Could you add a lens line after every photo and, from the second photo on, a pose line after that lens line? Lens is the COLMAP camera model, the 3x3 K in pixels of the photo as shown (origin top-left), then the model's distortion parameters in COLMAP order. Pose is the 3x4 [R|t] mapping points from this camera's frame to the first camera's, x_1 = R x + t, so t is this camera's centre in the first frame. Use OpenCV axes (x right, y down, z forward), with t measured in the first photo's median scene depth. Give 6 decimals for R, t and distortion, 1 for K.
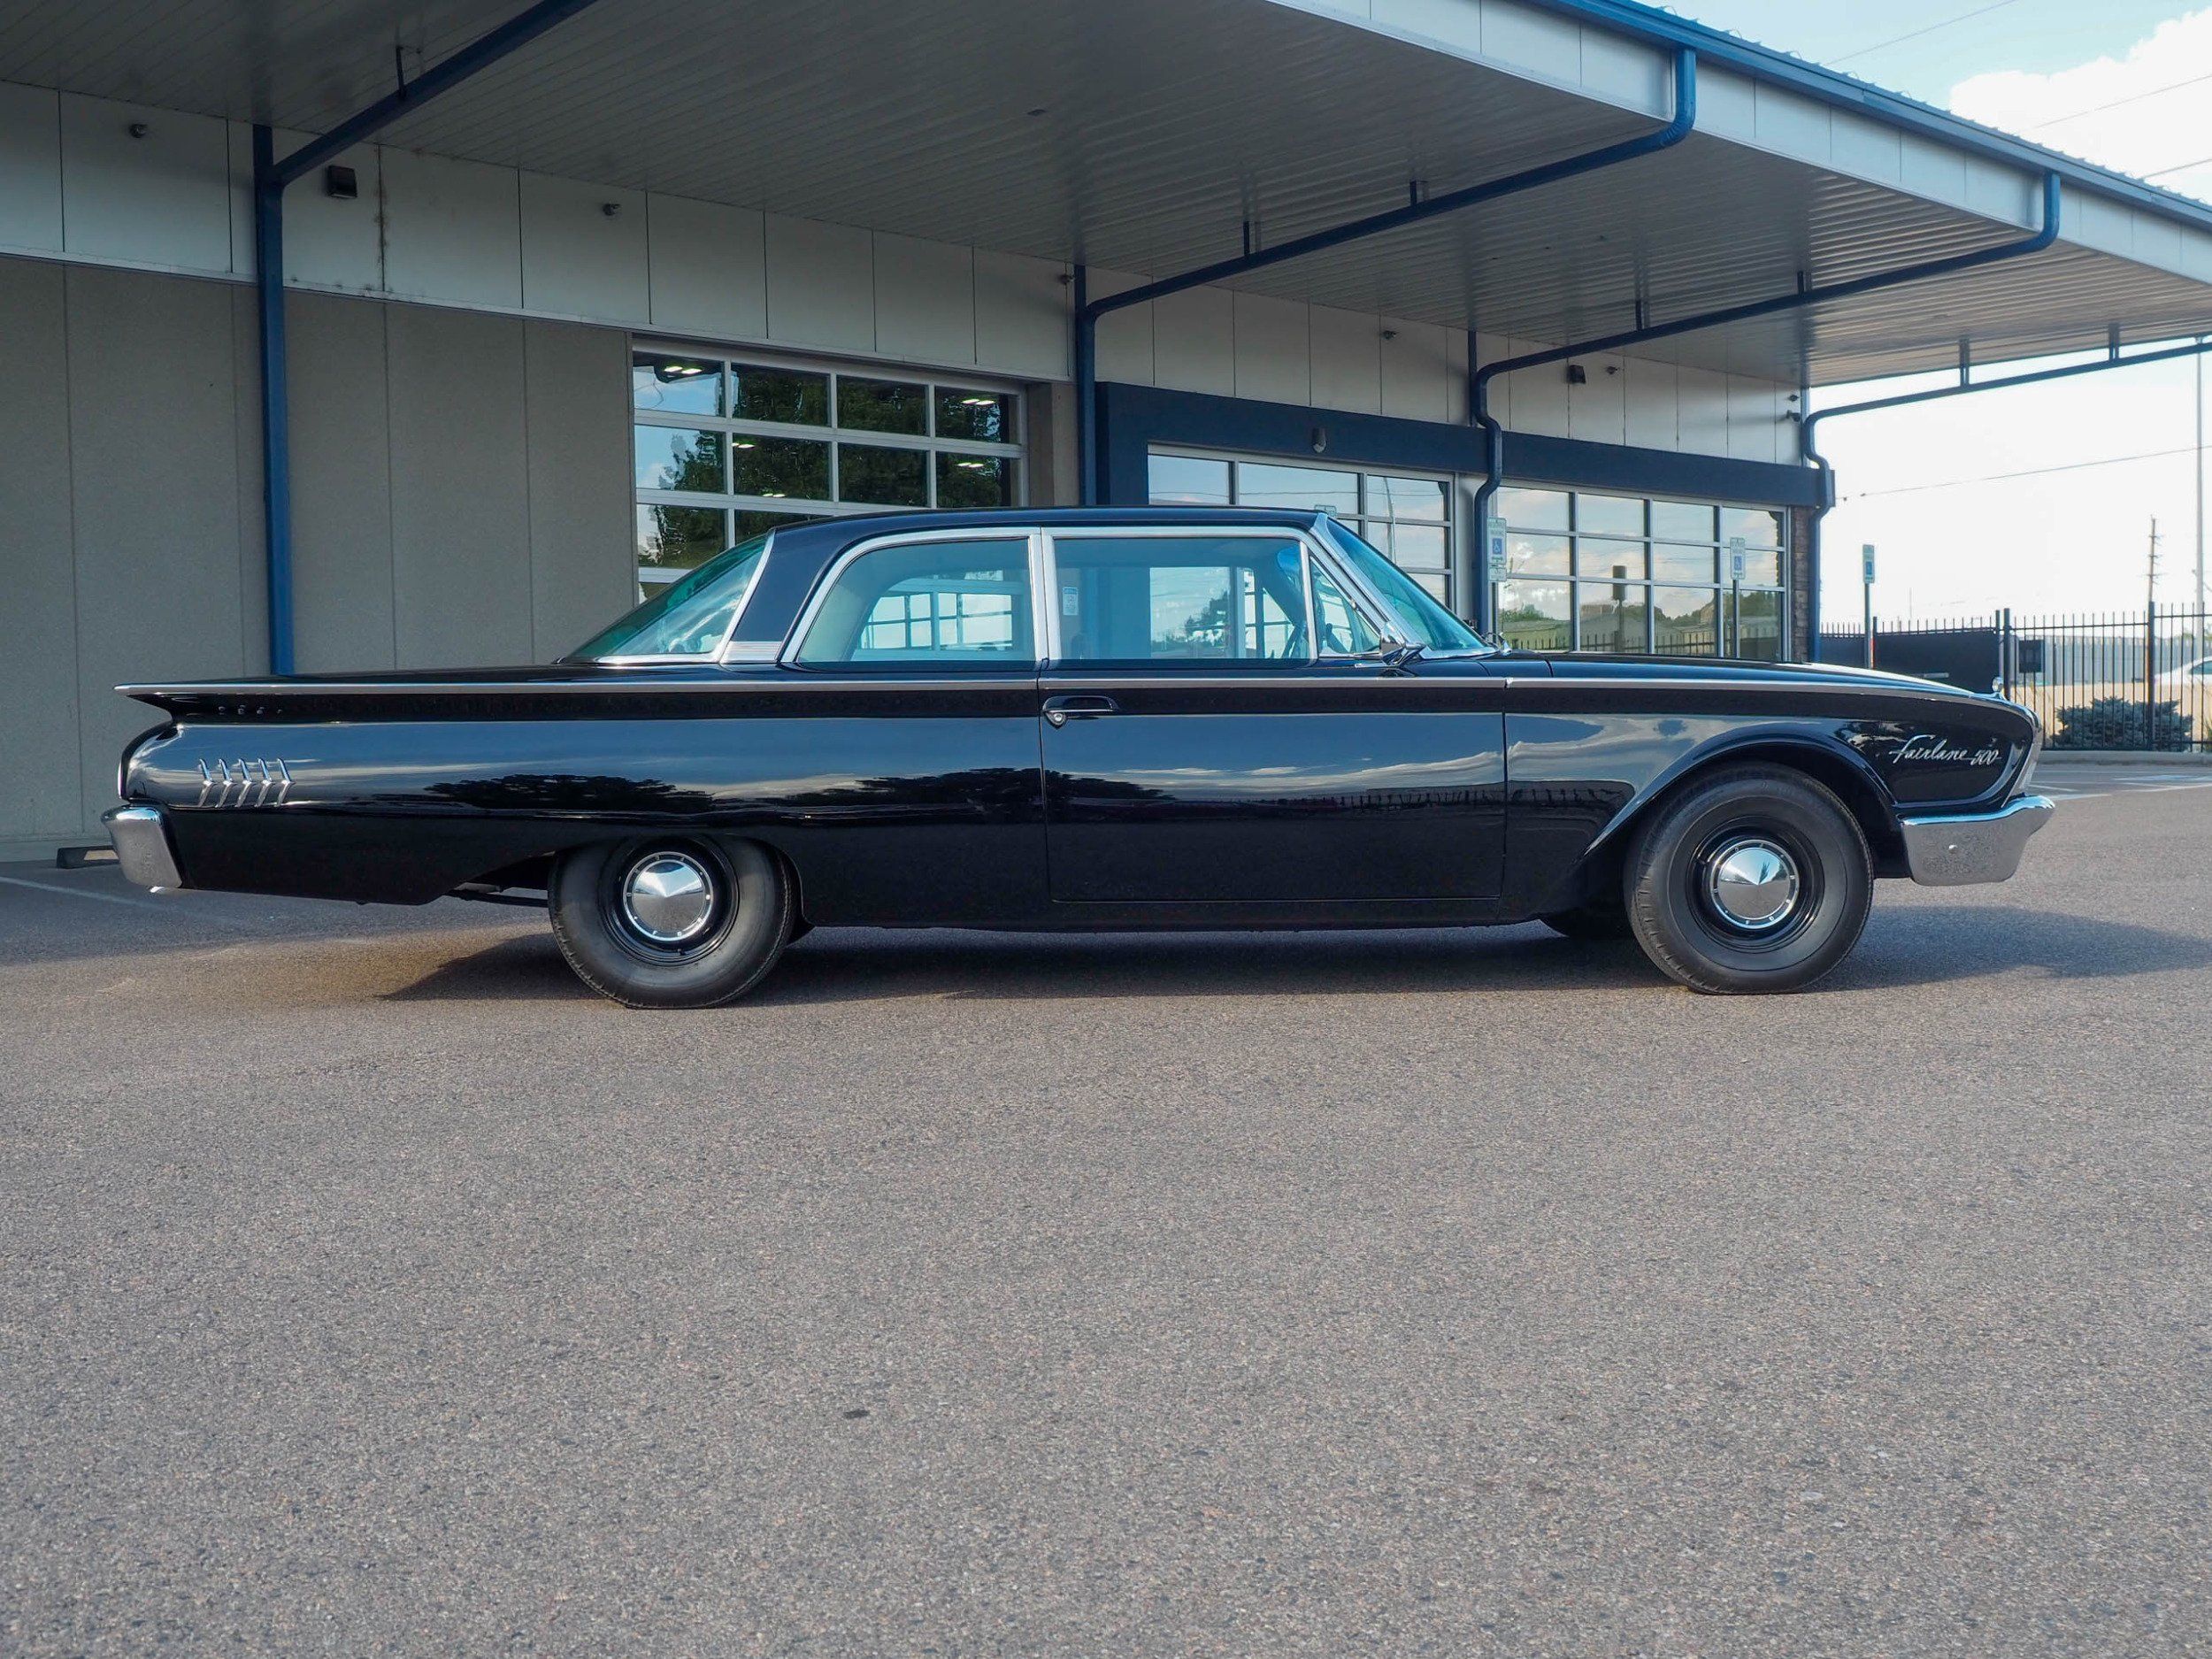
lens RADIAL K [[2231.9, 0, 1099.1], [0, 2231.9, 822.4], [0, 0, 1]] dist [0.003397, -0.003306]
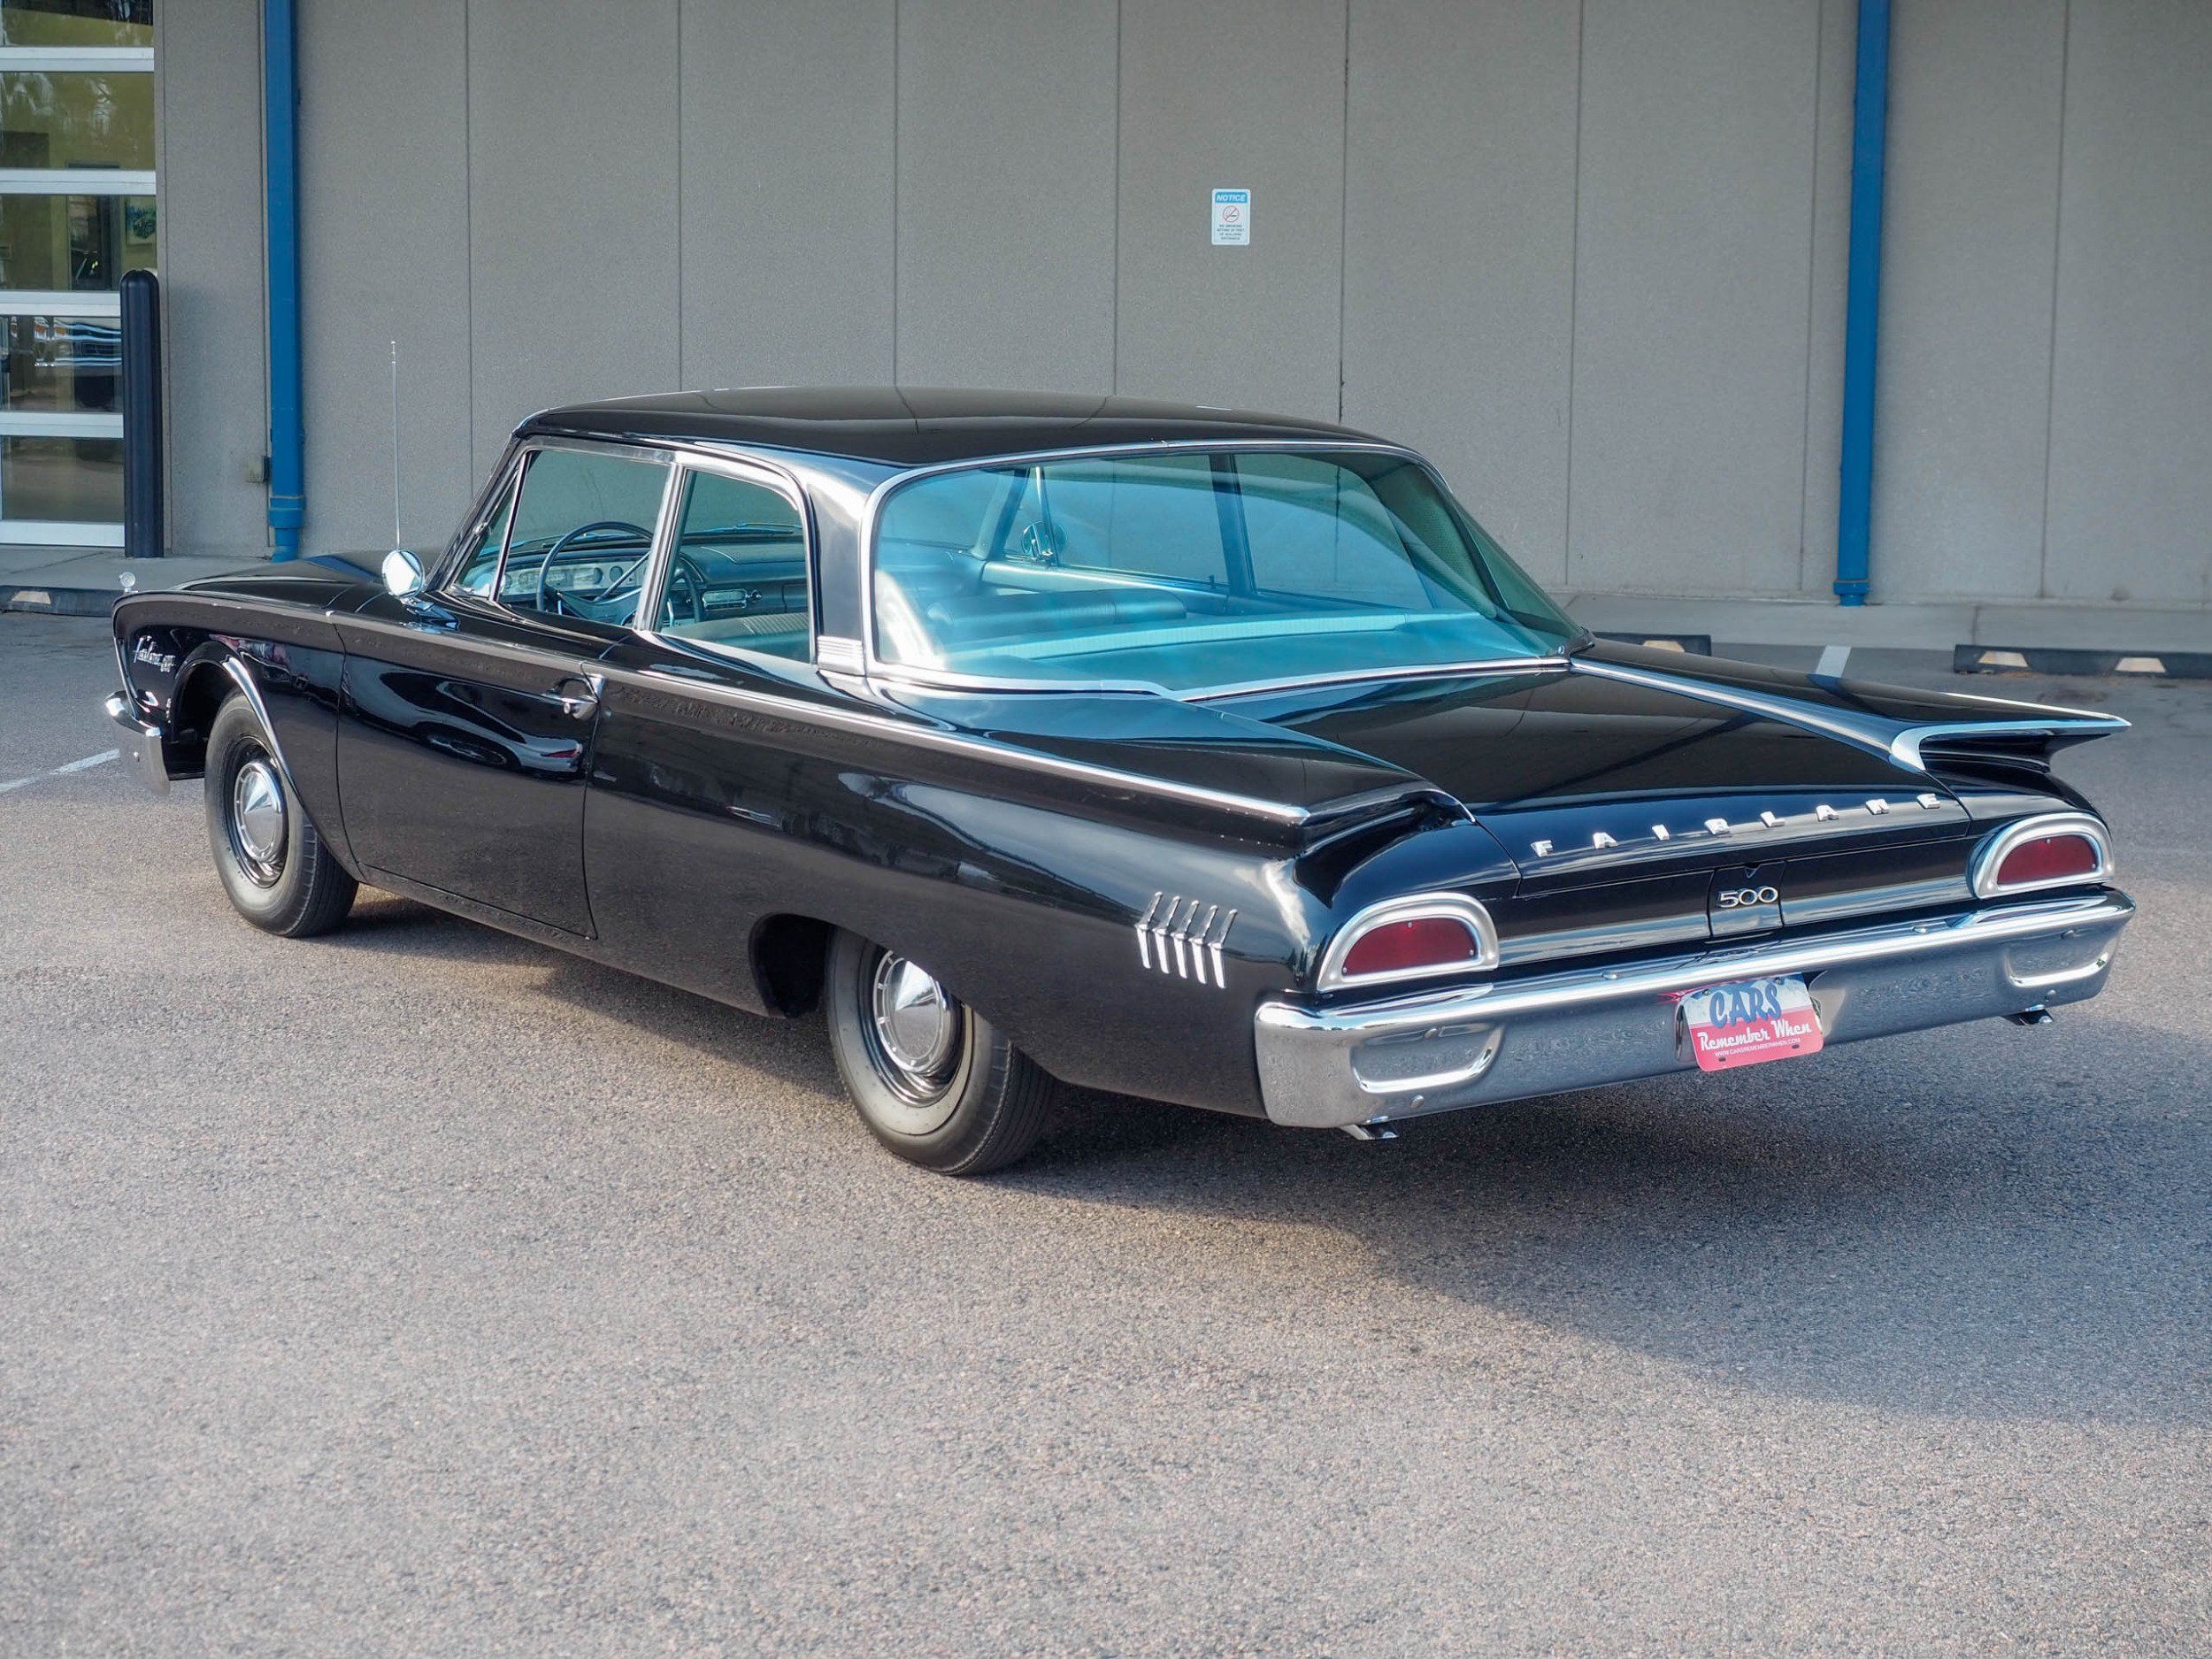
lens RADIAL K [[3956.7, 0, 1113.6], [0, 3956.7, 825.4], [0, 0, 1]] dist [-0.000283, -0.175300]
pose [[0.577127, 0.139947, -0.804574, 1.183015], [-0.053248, 0.989559, 0.133928, -0.193340], [0.814917, -0.034451, 0.578553, 0.313294]]
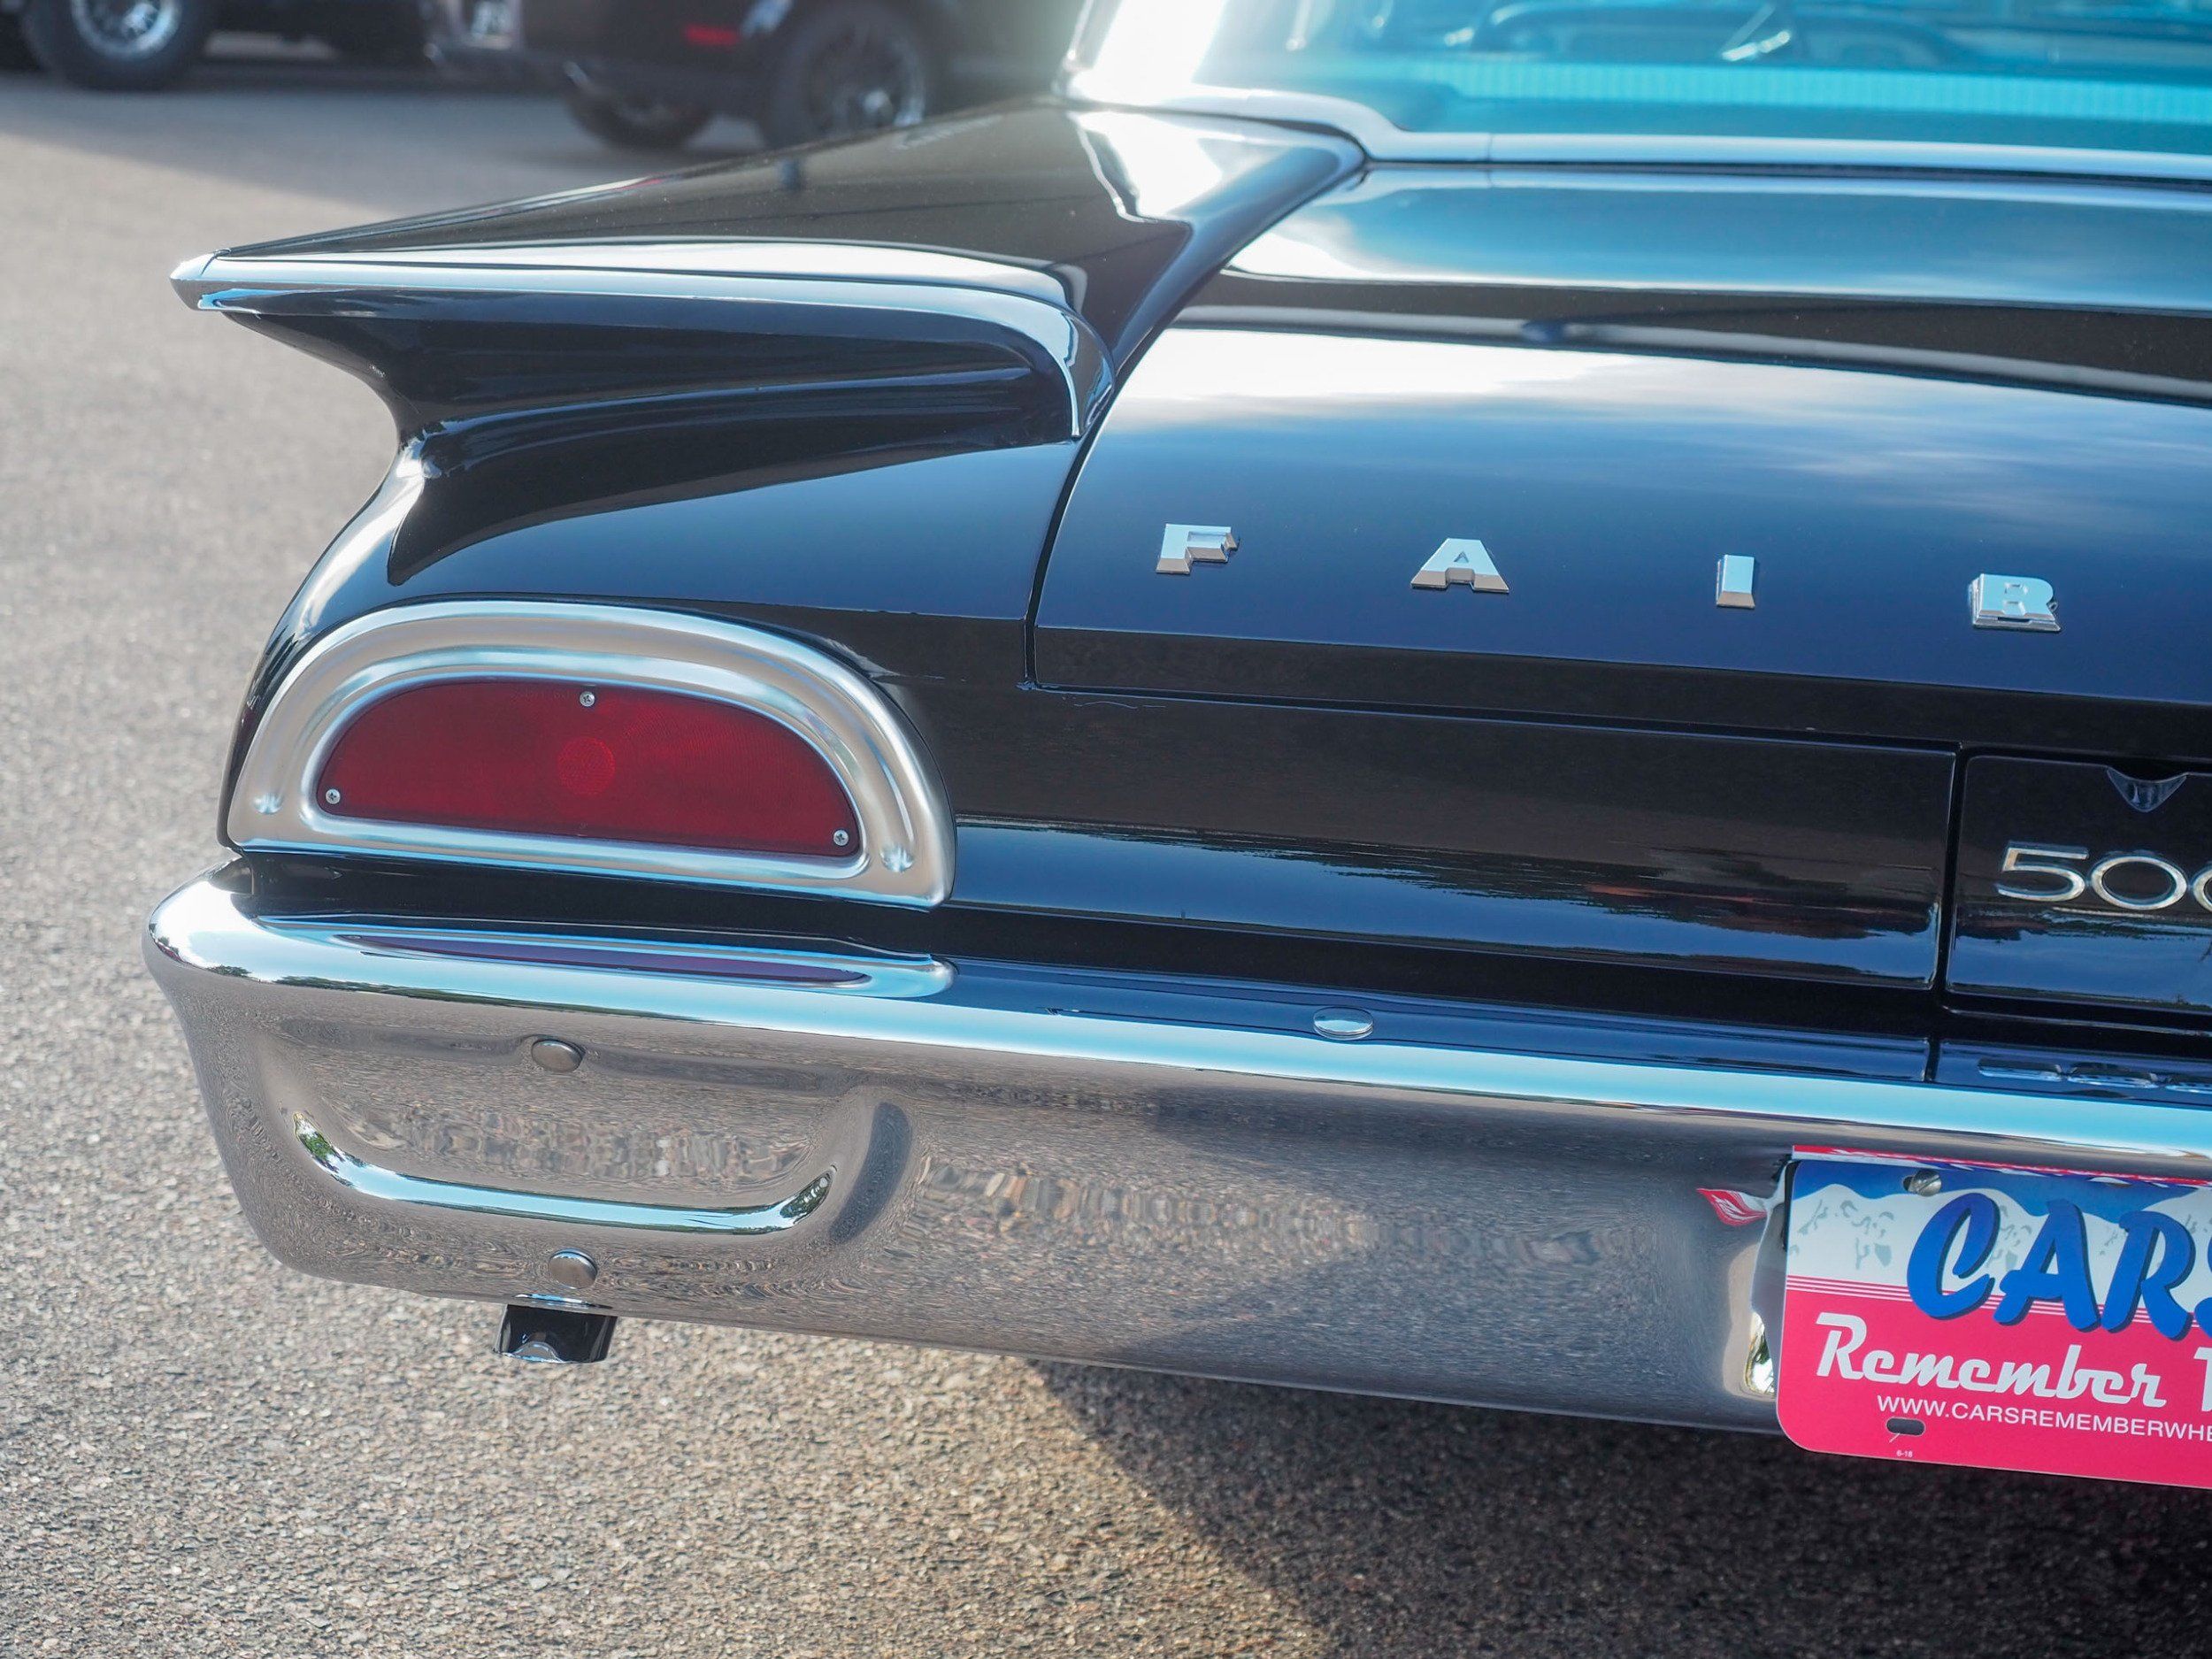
lens RADIAL K [[4498.1, 0, 1079.5], [0, 4498.1, 862.2], [0, 0, 1]] dist [0.044201, -0.182601]
pose [[-0.168738, 0.206540, -0.963778, 0.746040], [-0.095469, 0.969777, 0.224541, -0.106422], [0.981027, 0.129900, -0.143920, 1.066760]]
